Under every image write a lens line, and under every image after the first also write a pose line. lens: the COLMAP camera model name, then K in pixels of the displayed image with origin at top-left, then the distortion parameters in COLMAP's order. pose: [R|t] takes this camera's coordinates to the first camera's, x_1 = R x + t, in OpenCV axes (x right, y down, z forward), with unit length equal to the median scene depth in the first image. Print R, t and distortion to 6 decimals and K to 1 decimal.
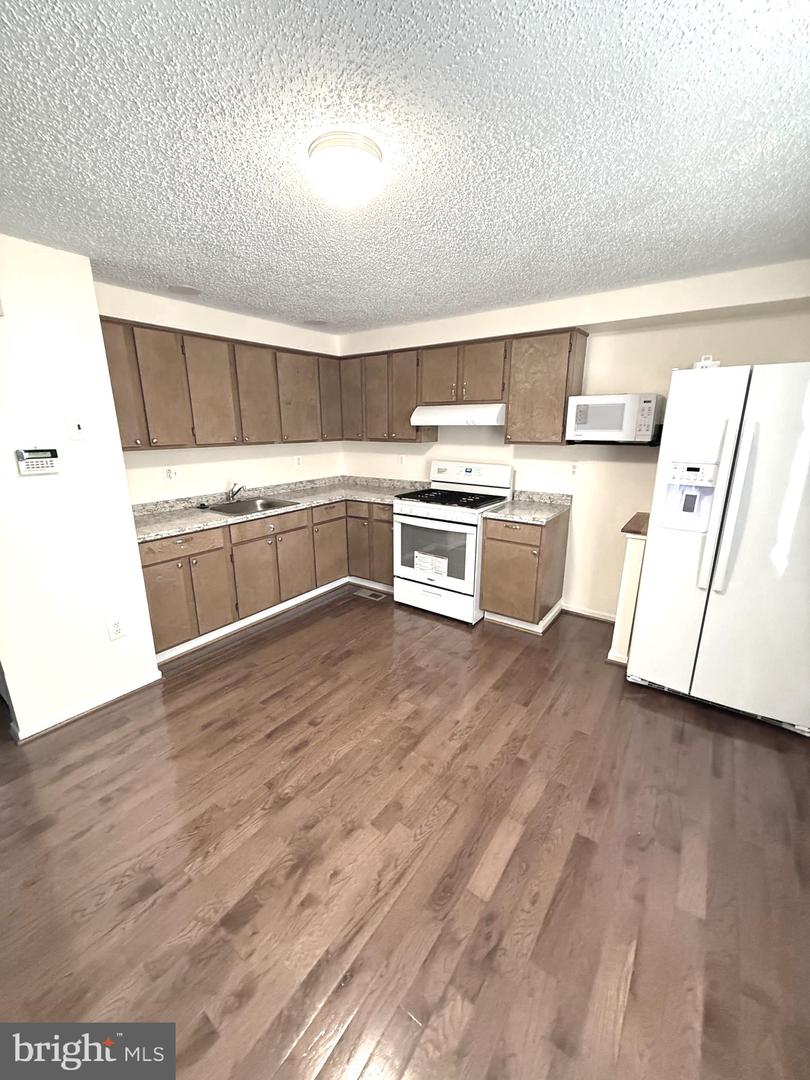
lens RADIAL K [[427.3, 0, 407.0], [0, 427.3, 535.8], [0, 0, 1]] dist [-0.001841, 0.000054]
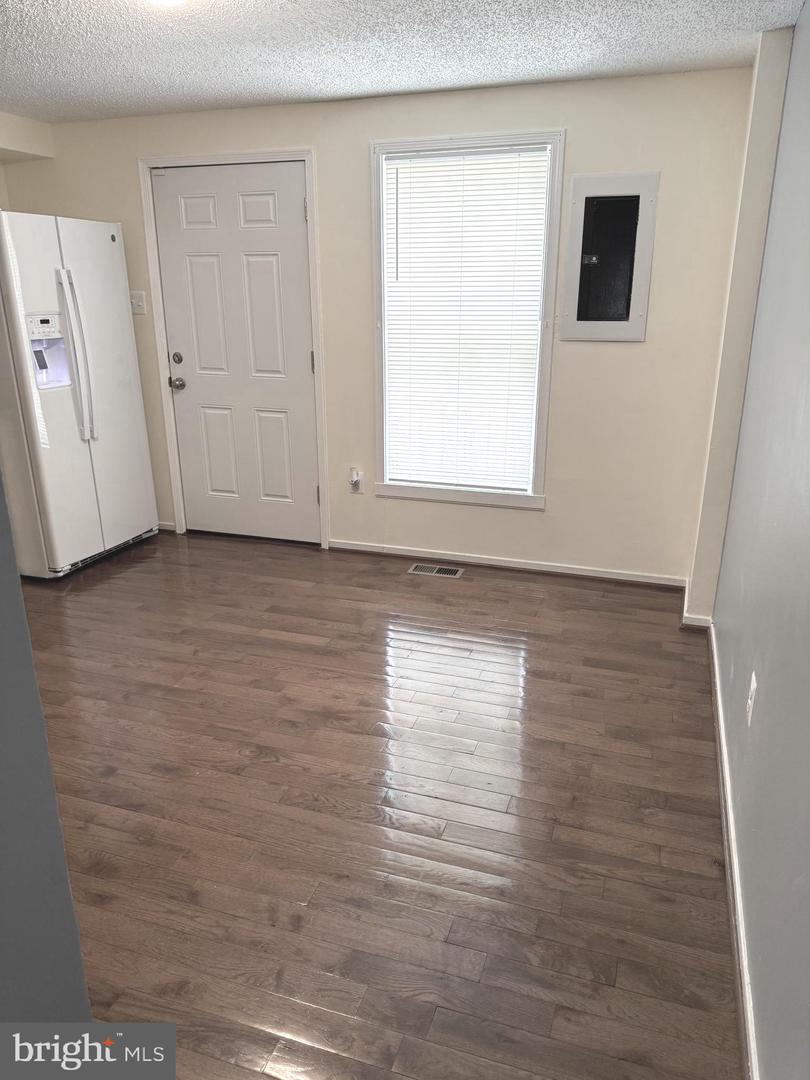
lens RADIAL K [[760.8, 0, 405.0], [0, 760.8, 540.0], [0, 0, 1]] dist [0.036299, -0.064022]
pose [[-0.288232, -0.298356, 0.909893, -1.365933], [0.244651, 0.895738, 0.371213, -0.167316], [-0.925780, 0.329602, -0.185188, 0.791837]]
